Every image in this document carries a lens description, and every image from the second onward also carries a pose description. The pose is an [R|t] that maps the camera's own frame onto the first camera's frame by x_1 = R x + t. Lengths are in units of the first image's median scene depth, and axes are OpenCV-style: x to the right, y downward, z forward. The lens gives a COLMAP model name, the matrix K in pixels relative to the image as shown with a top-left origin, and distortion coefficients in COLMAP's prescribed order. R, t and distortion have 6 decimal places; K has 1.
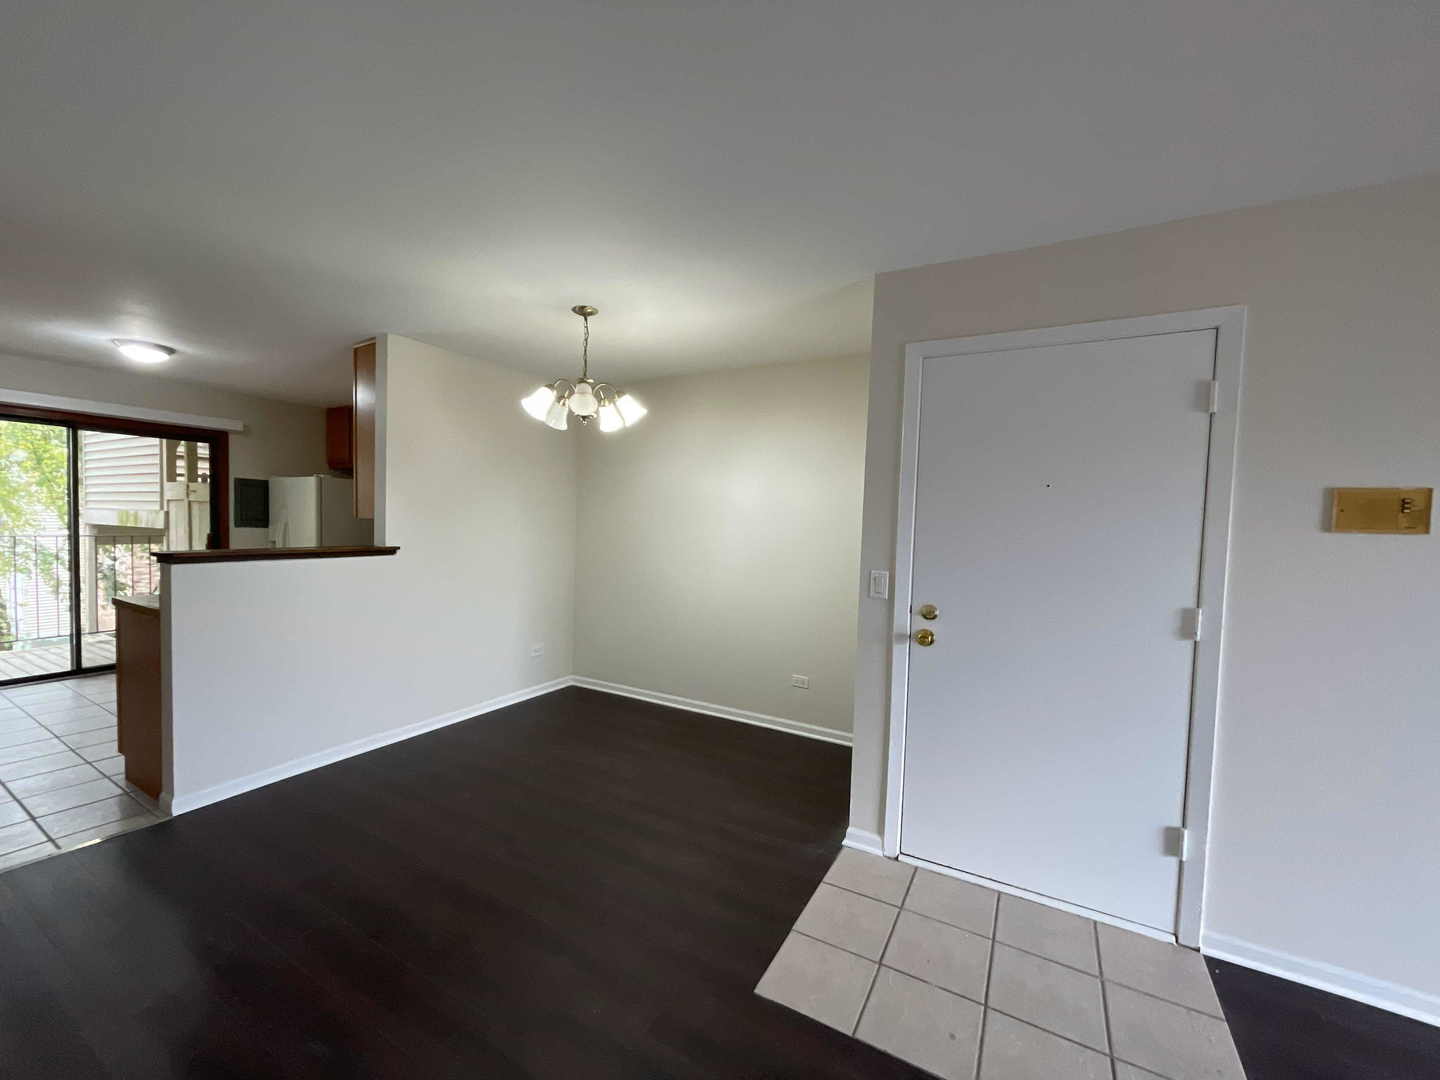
lens RADIAL K [[581.1, 0, 714.4], [0, 581.1, 544.7], [0, 0, 1]] dist [-0.001393, -0.000201]
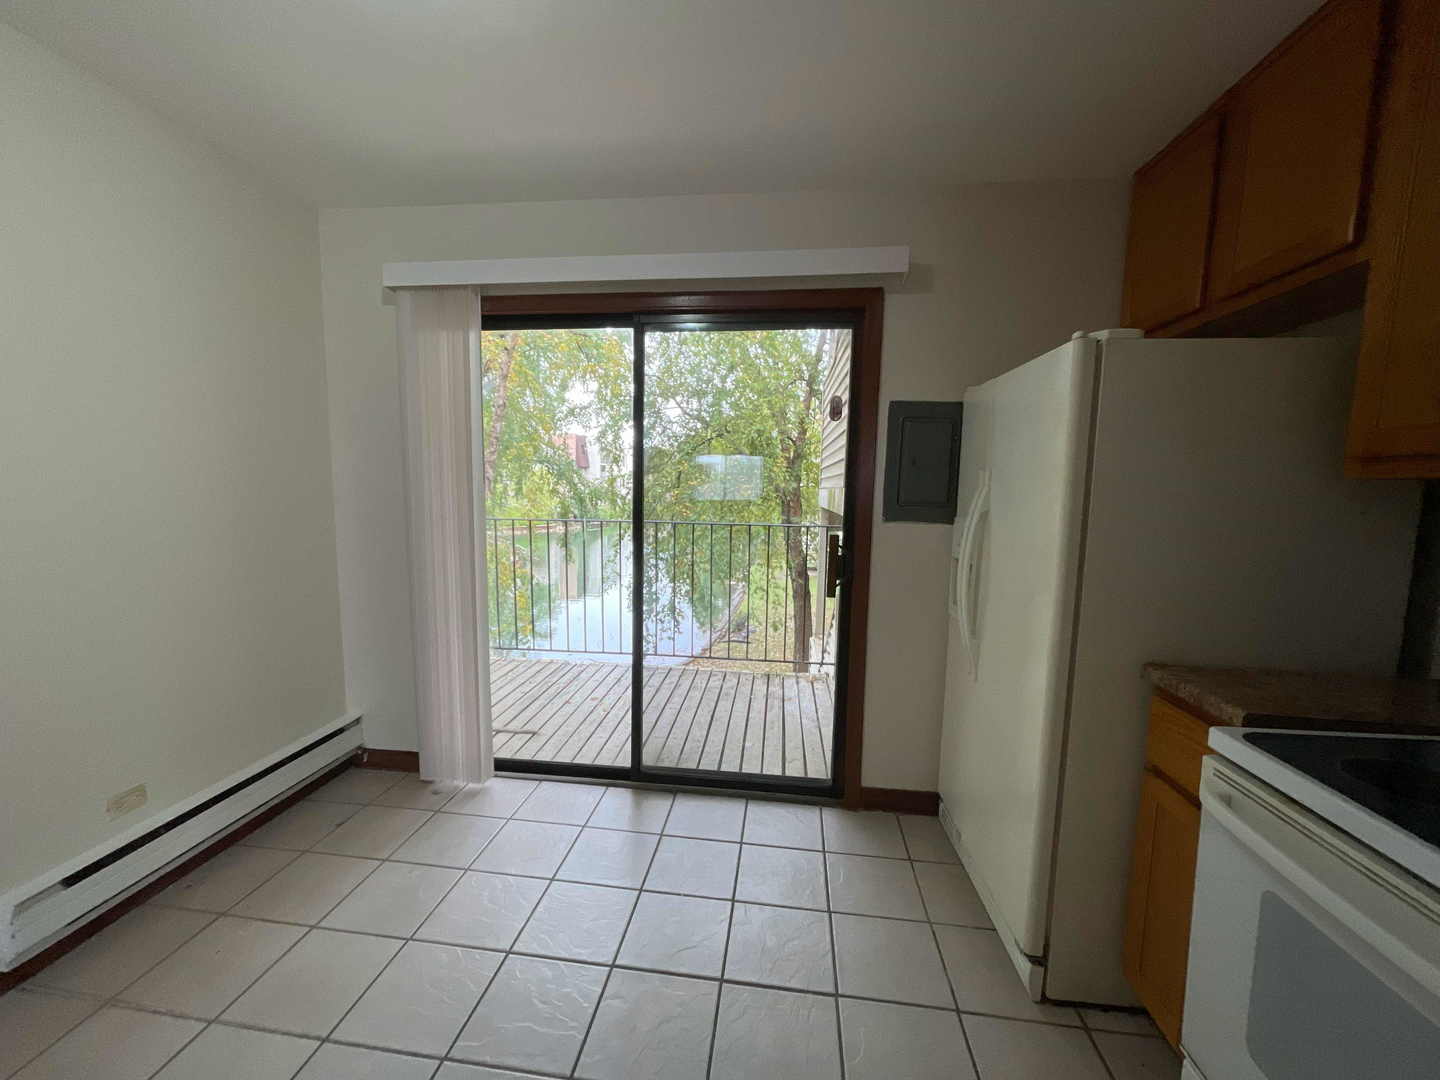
lens RADIAL K [[581.1, 0, 714.4], [0, 581.1, 544.7], [0, 0, 1]] dist [-0.001393, -0.000201]
pose [[0.375885, 0.084670, -0.922790, -0.492414], [-0.053261, 0.996145, 0.069706, -0.036422], [0.925134, 0.022947, 0.378946, 0.740263]]
